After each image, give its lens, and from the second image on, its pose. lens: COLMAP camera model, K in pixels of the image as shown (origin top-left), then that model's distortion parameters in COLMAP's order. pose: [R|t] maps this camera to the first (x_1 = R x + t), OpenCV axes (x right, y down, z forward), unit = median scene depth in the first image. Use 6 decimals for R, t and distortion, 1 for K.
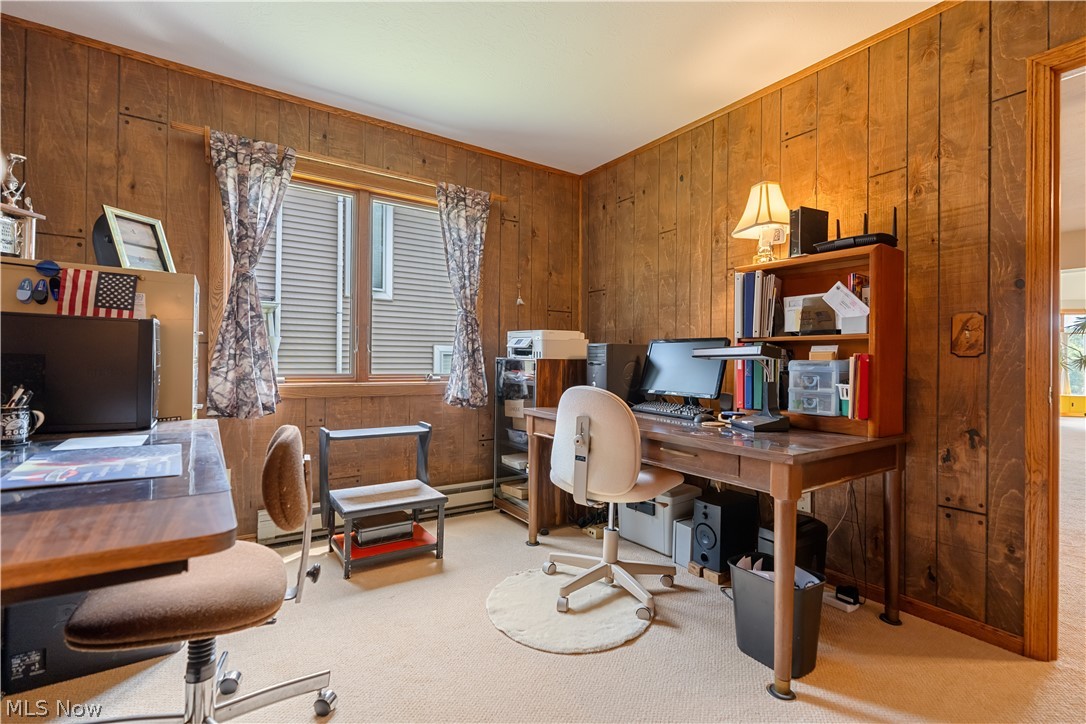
lens RADIAL K [[496.8, 0, 547.9], [0, 496.8, 365.6], [0, 0, 1]] dist [-0.003402, 0.001990]
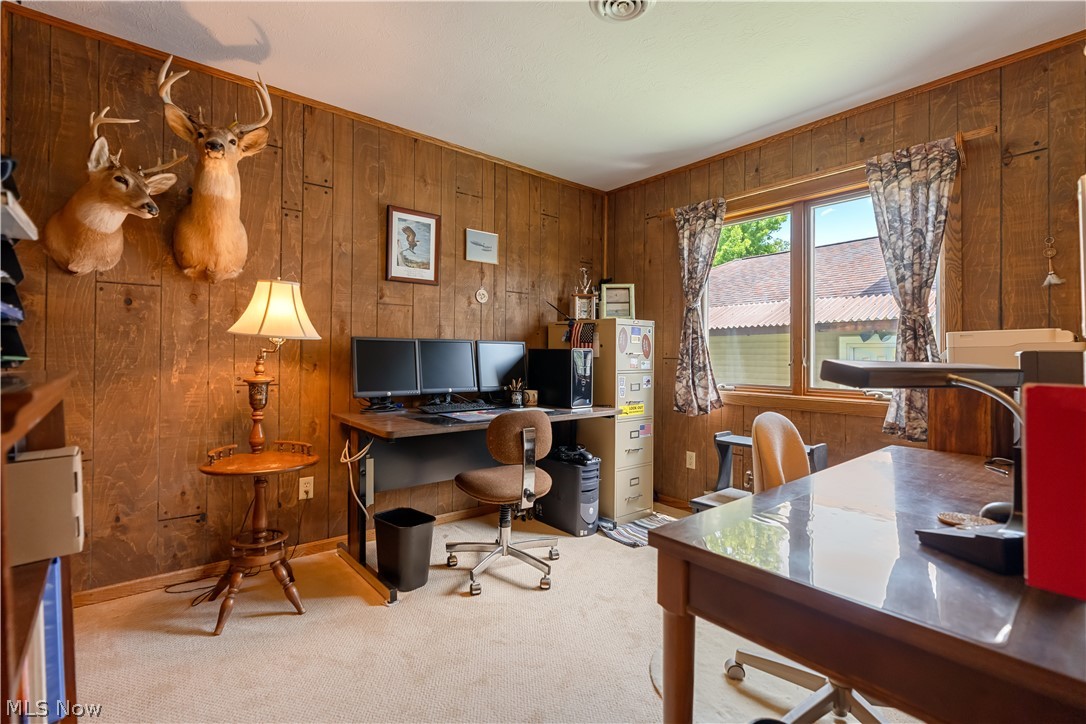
lens RADIAL K [[496.8, 0, 546.5], [0, 496.8, 356.7], [0, 0, 1]] dist [-0.003402, 0.001990]
pose [[0.096935, -0.010359, -0.995237, 0.560863], [-0.016809, 0.999786, -0.012044, -0.023103], [0.995149, 0.017897, 0.096740, 0.405030]]
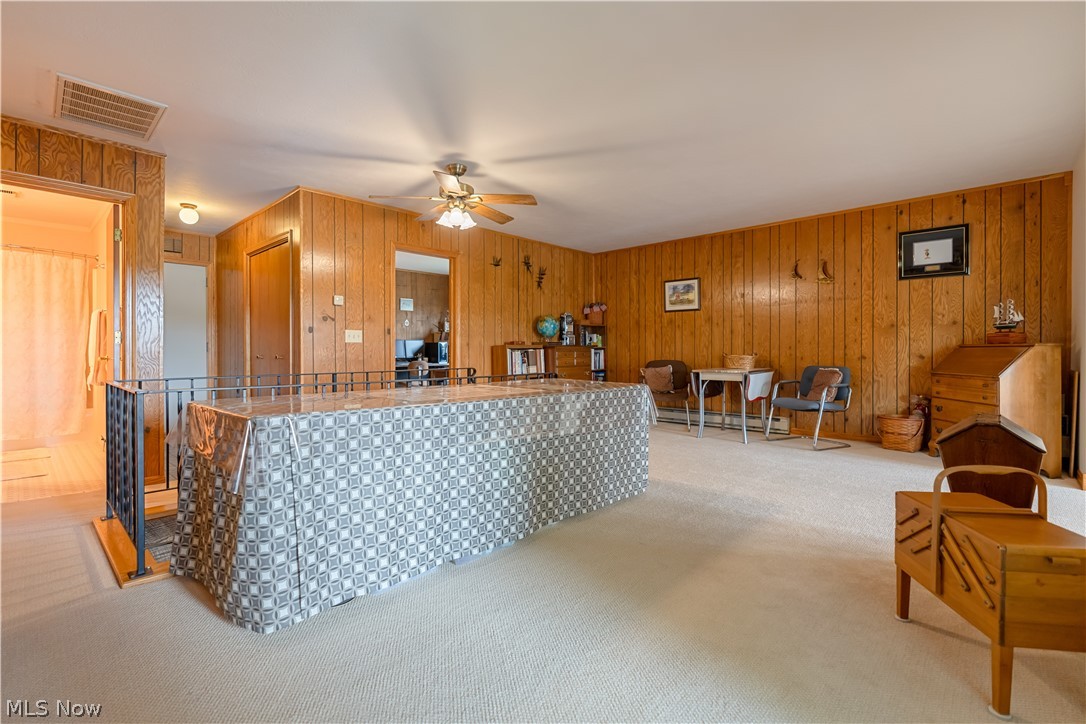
lens RADIAL K [[496.8, 0, 539.4], [0, 496.8, 354.9], [0, 0, 1]] dist [-0.003402, 0.001990]
pose [[0.206384, -0.001498, -0.978470, 2.926621], [-0.004533, 0.999987, -0.002487, 0.035407], [0.978461, 0.004949, 0.206375, 0.556296]]
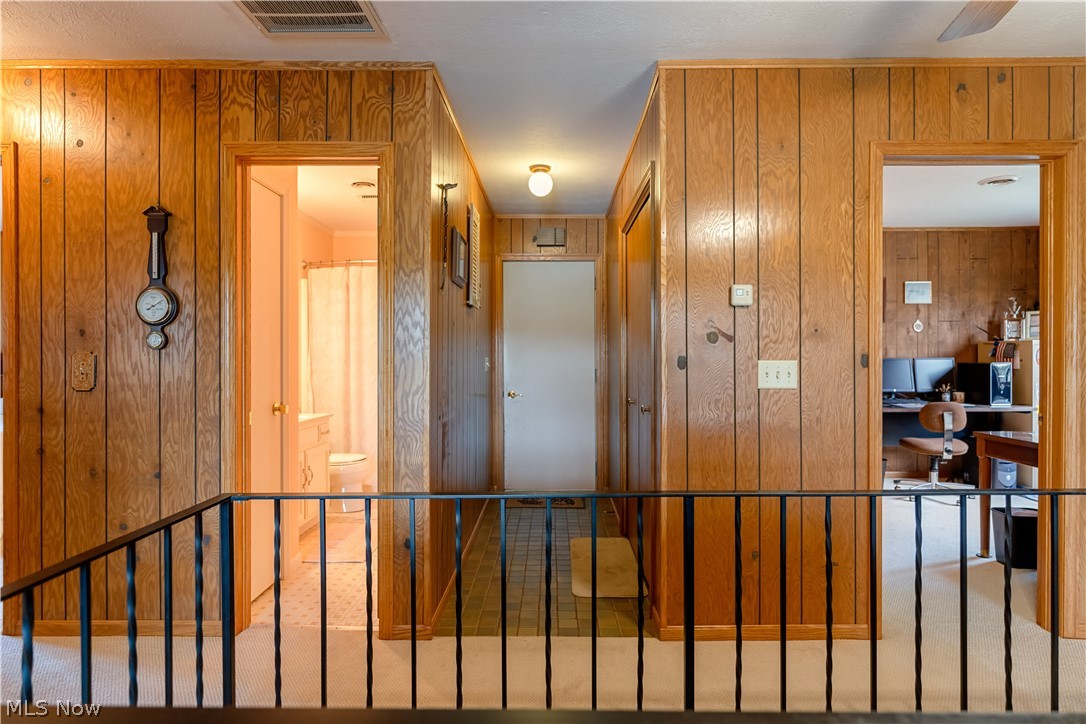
lens RADIAL K [[623.1, 0, 535.5], [0, 623.1, 361.5], [0, 0, 1]] dist [-0.004323, 0.002387]
pose [[-0.570637, -0.004657, -0.821189, 2.053622], [-0.007838, 0.999969, -0.000224, -0.051557], [0.821165, 0.006309, -0.570656, 0.518593]]
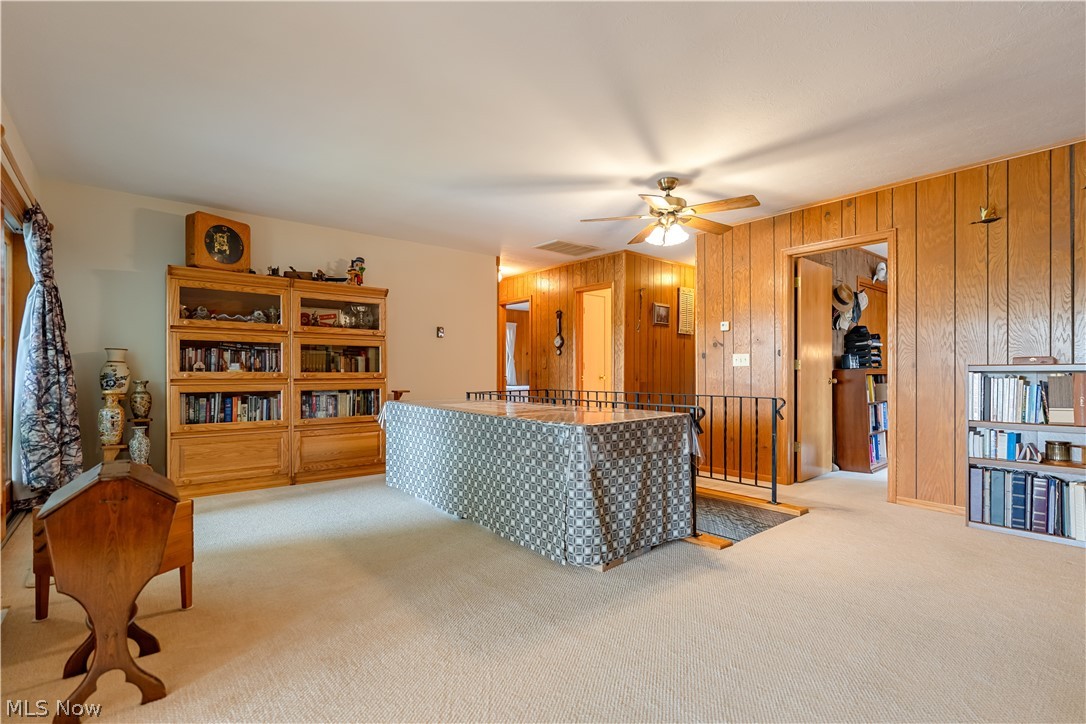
lens RADIAL K [[496.8, 0, 551.7], [0, 496.8, 375.2], [0, 0, 1]] dist [-0.003402, 0.001990]
pose [[-0.994869, -0.007396, -0.100901, 1.874192], [-0.008777, 0.999874, 0.013253, 0.003634], [0.100790, 0.014071, -0.994808, 2.003414]]
